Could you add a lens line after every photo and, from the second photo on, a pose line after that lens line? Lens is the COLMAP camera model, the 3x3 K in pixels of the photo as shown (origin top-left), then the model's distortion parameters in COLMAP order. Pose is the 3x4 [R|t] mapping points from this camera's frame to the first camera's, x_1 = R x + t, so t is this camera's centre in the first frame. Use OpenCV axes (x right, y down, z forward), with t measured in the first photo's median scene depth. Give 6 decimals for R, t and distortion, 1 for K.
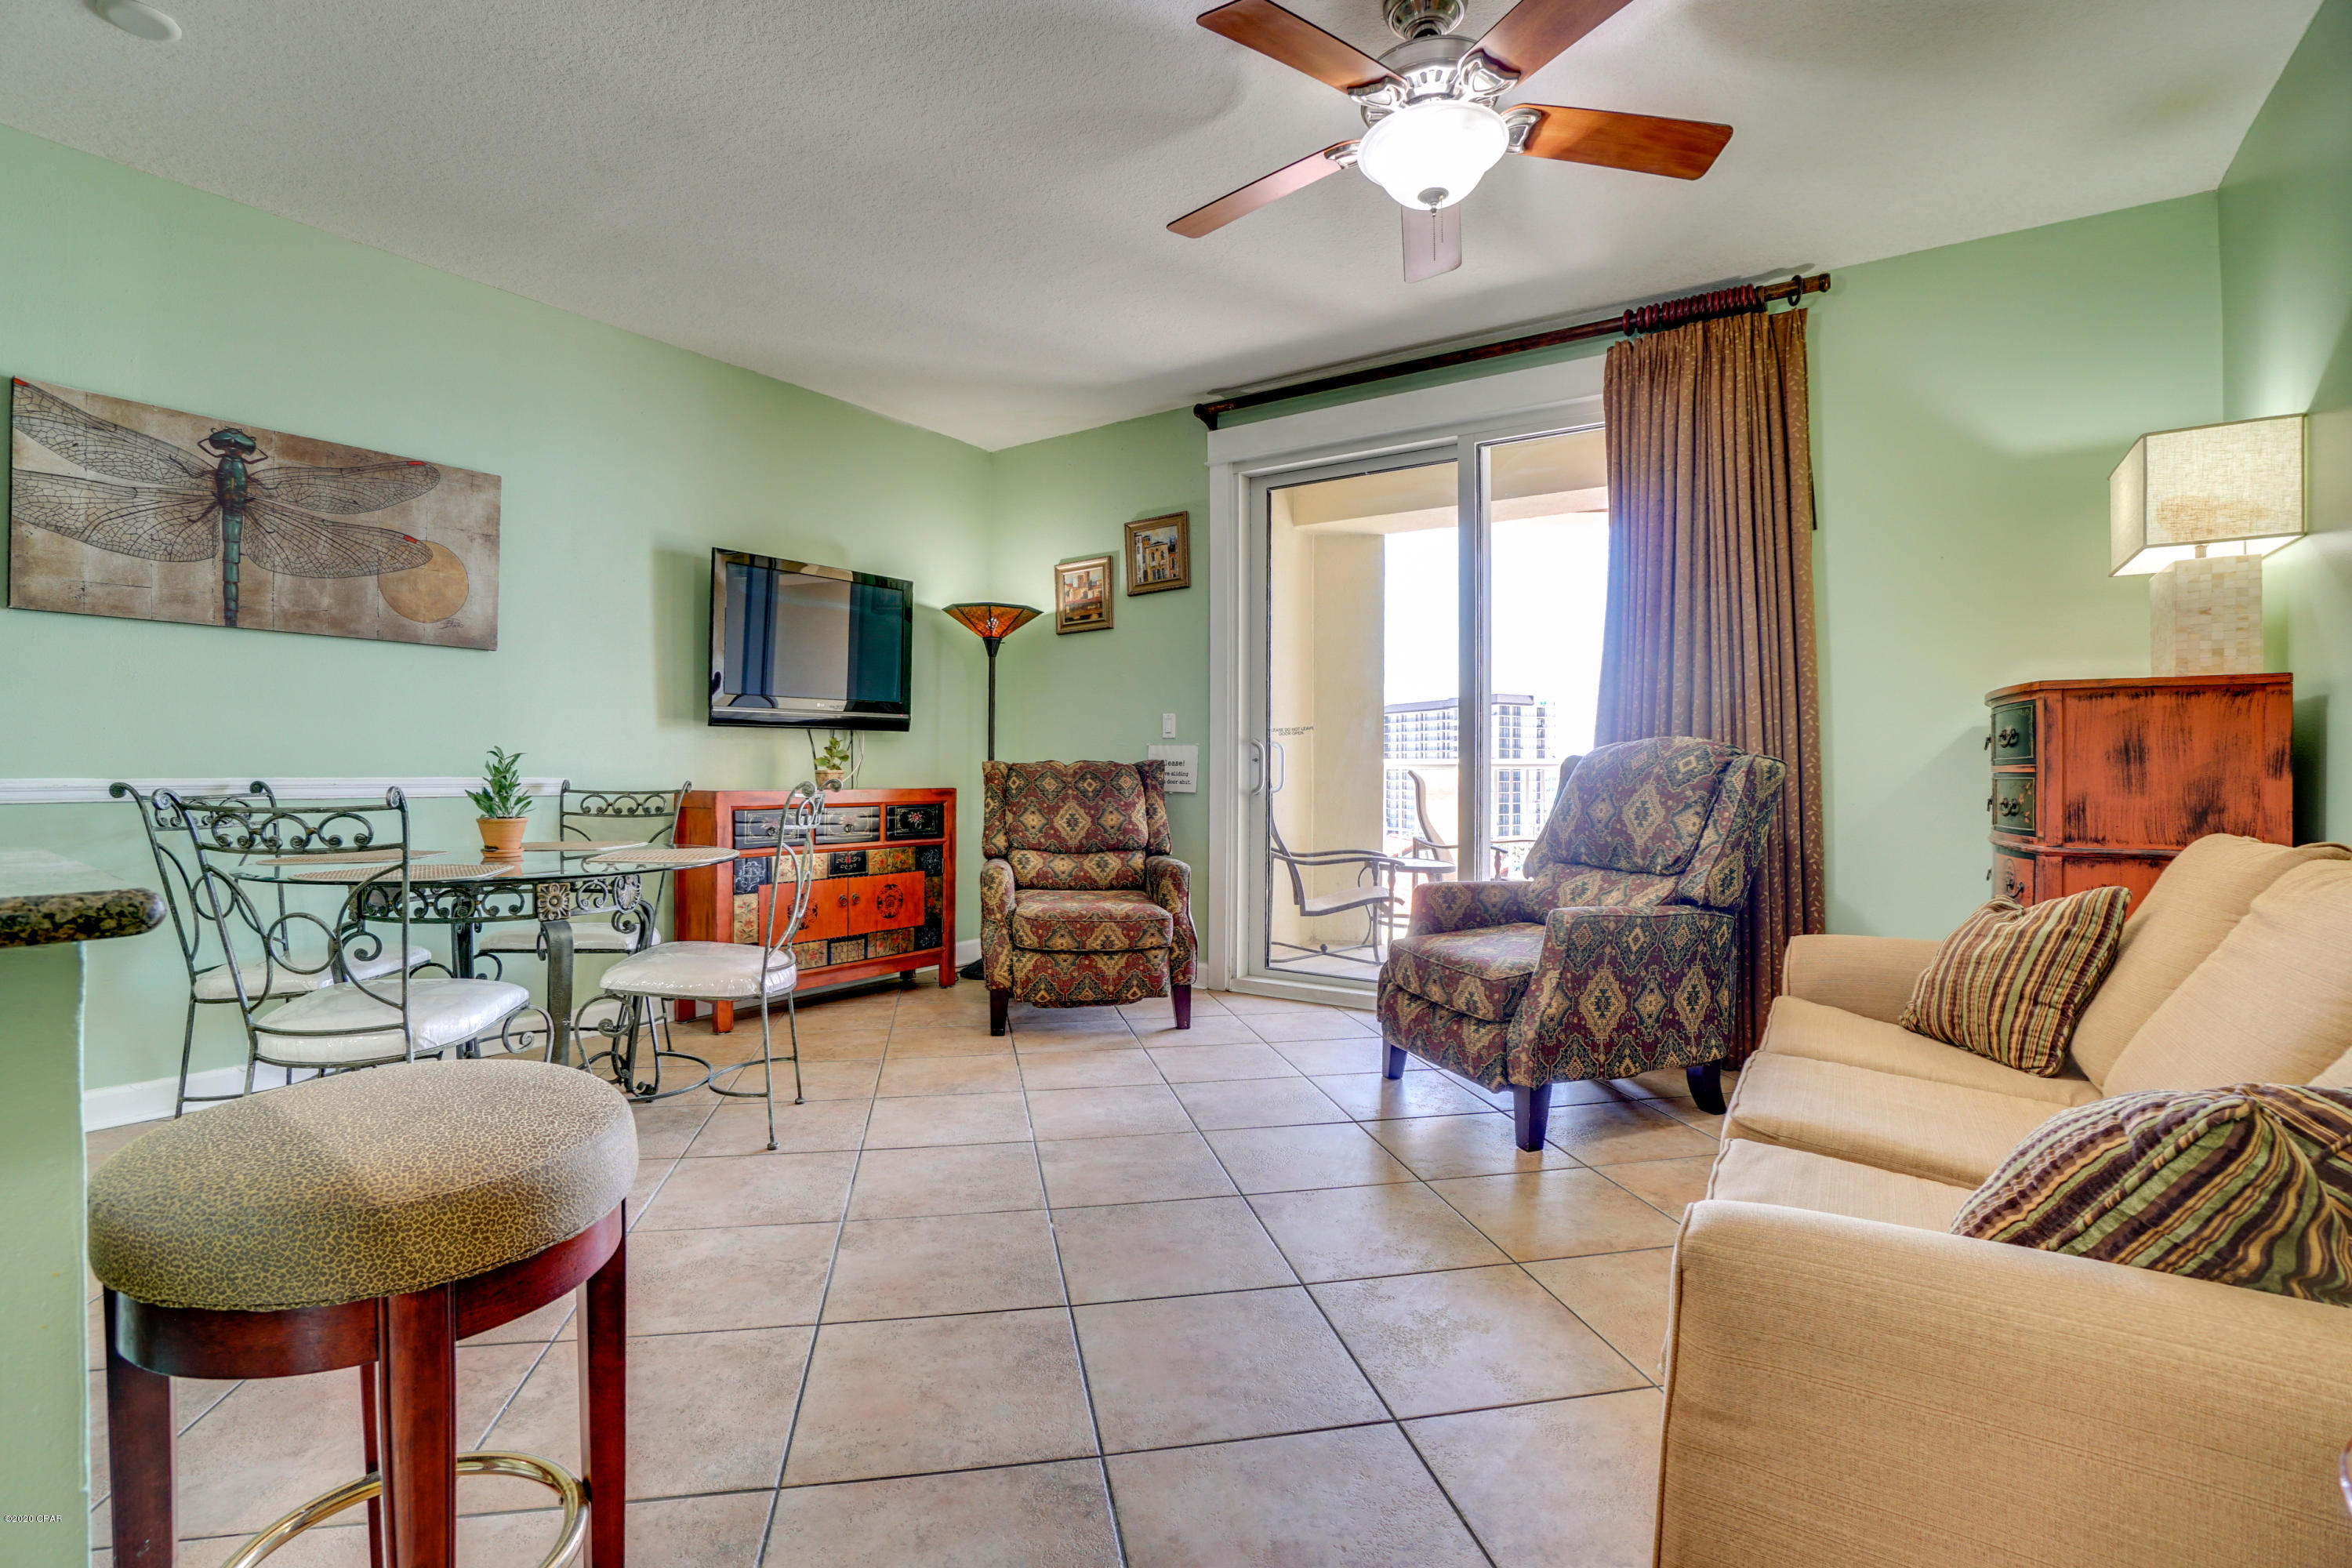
lens RADIAL K [[1094.0, 0, 1149.5], [0, 1094.0, 756.3], [0, 0, 1]] dist [-0.057817, 0.016015]
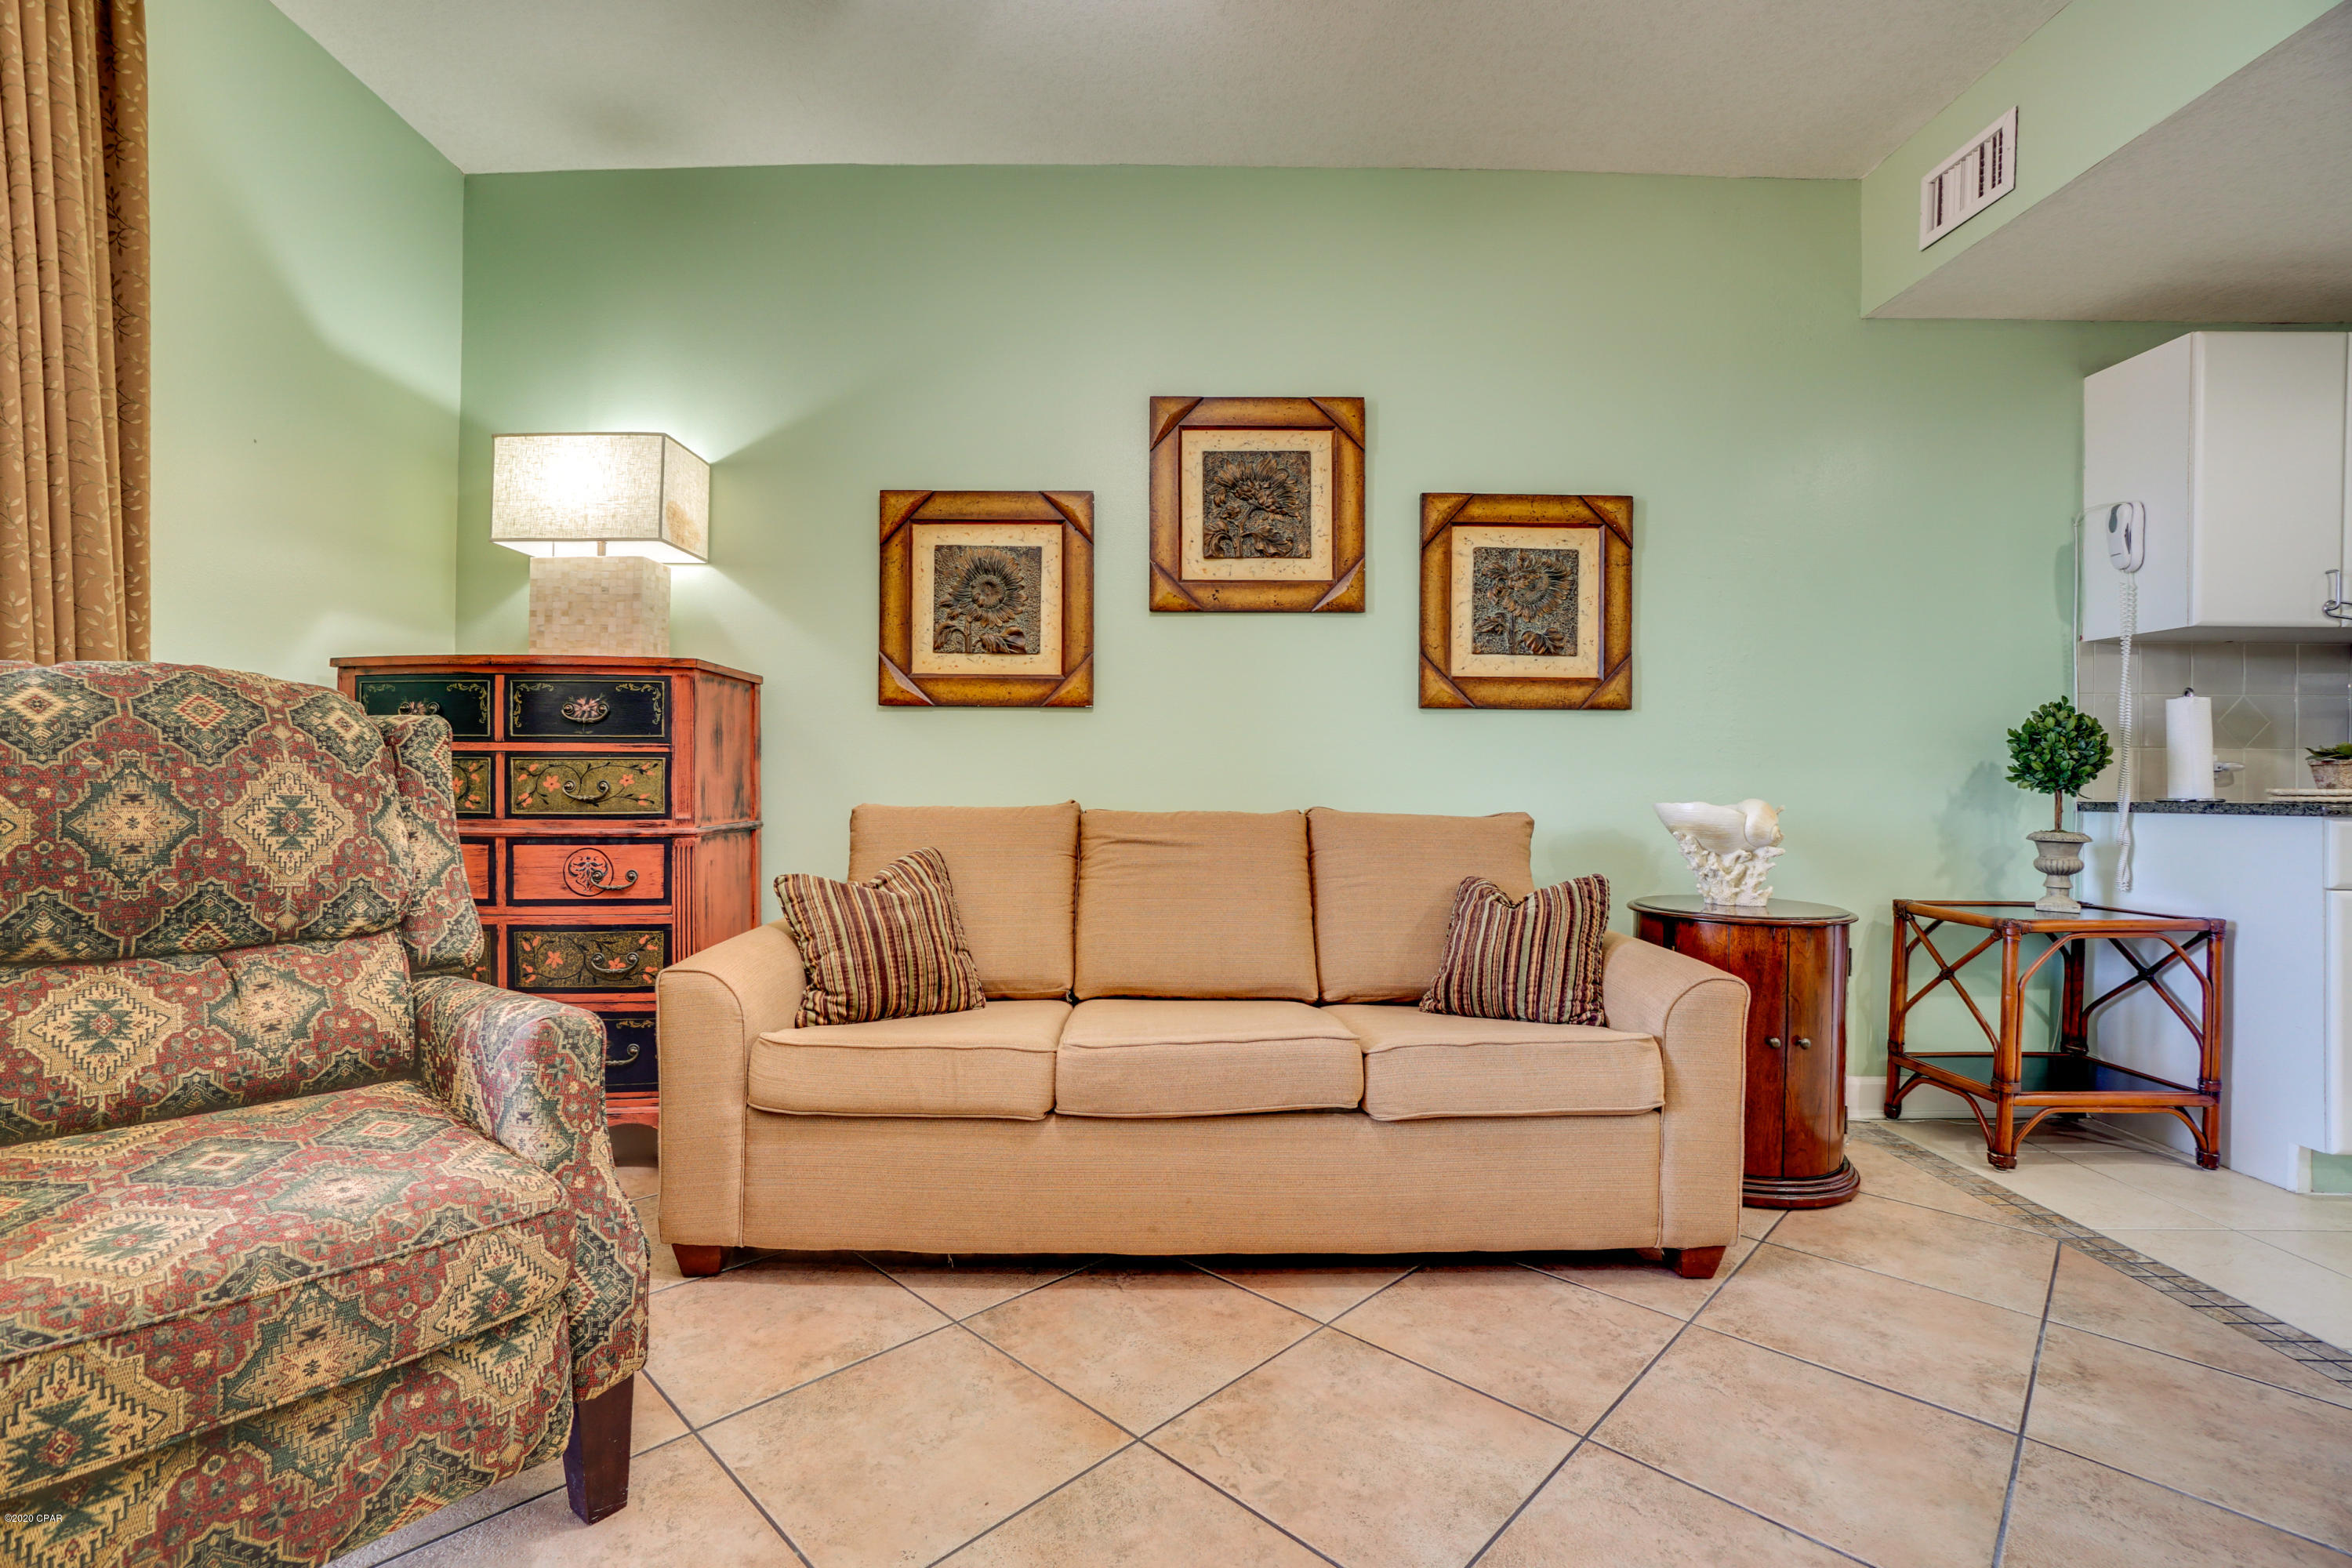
lens RADIAL K [[1039.9, 0, 1152.9], [0, 1039.9, 788.2], [0, 0, 1]] dist [-0.047432, 0.007203]
pose [[-0.563303, -0.012482, 0.826156, -0.125911], [-0.016794, 0.999852, 0.003656, 0.026728], [-0.826080, -0.011815, -0.563429, 0.843641]]
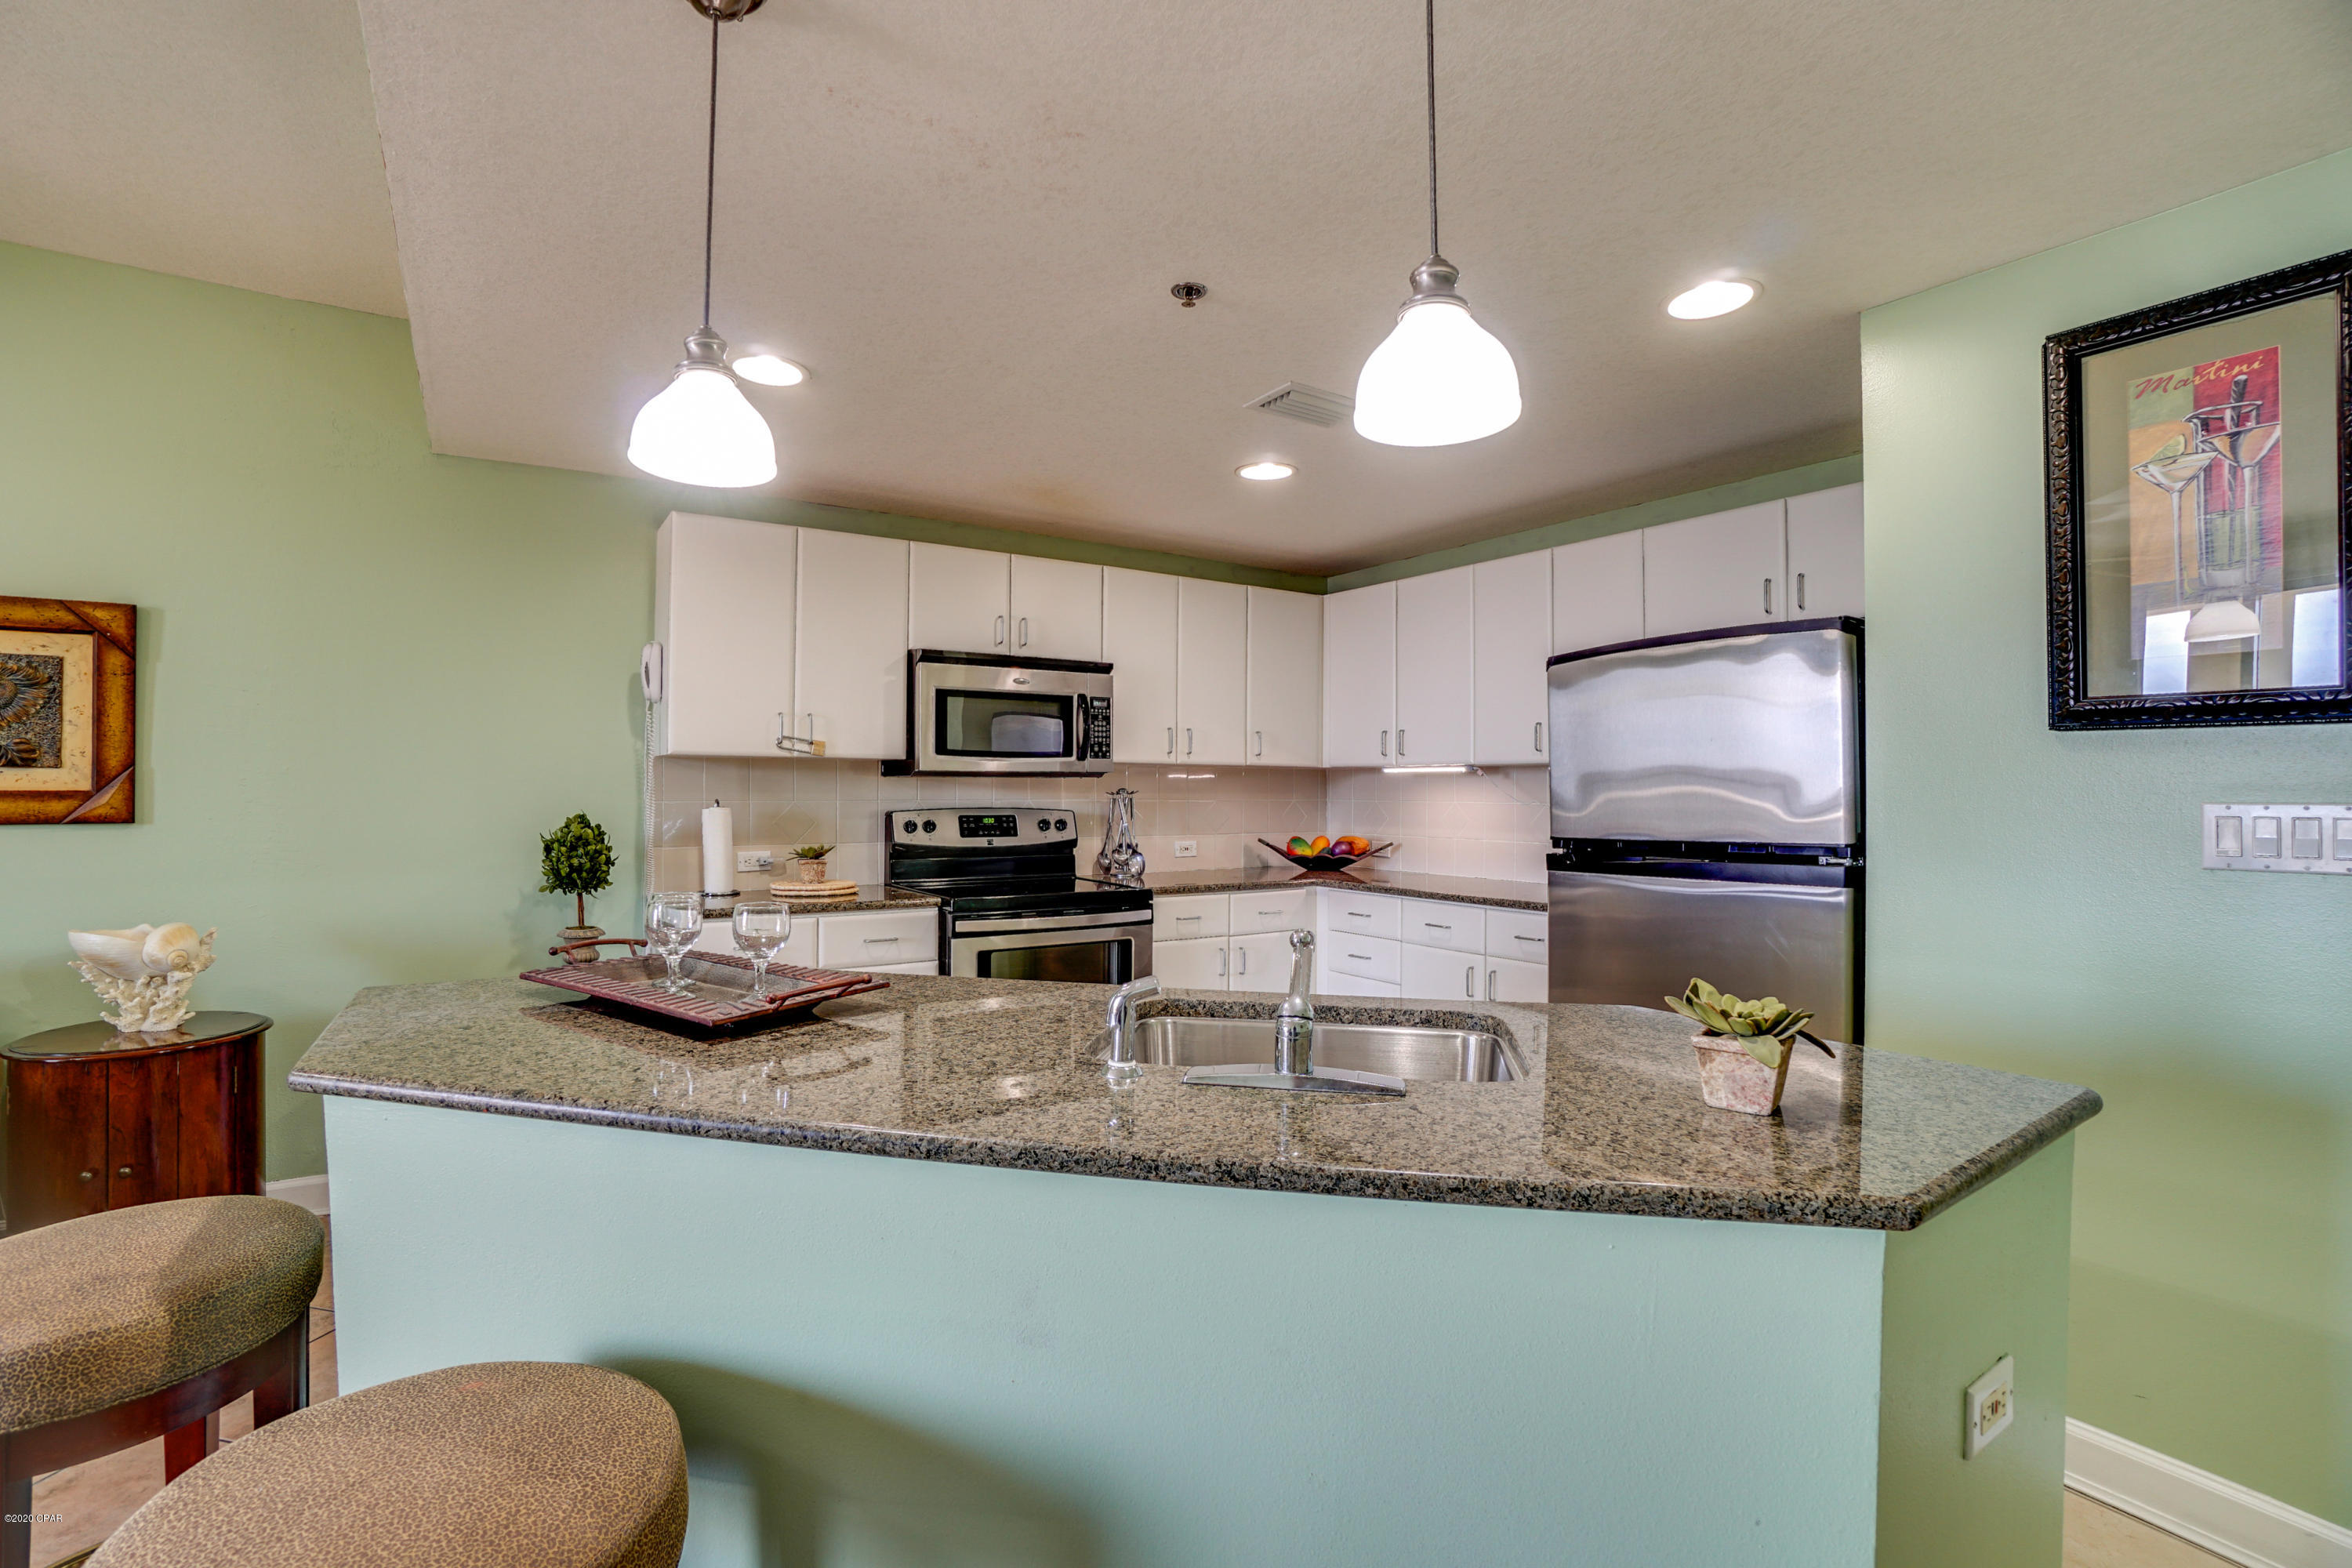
lens RADIAL K [[1066.3, 0, 1177.6], [0, 1066.3, 786.1], [0, 0, 1]] dist [-0.055113, 0.007717]
pose [[-0.925755, -0.009452, 0.378006, -0.711668], [-0.014426, 0.999843, -0.010327, -0.071417], [-0.377849, -0.015014, -0.925746, 0.491986]]
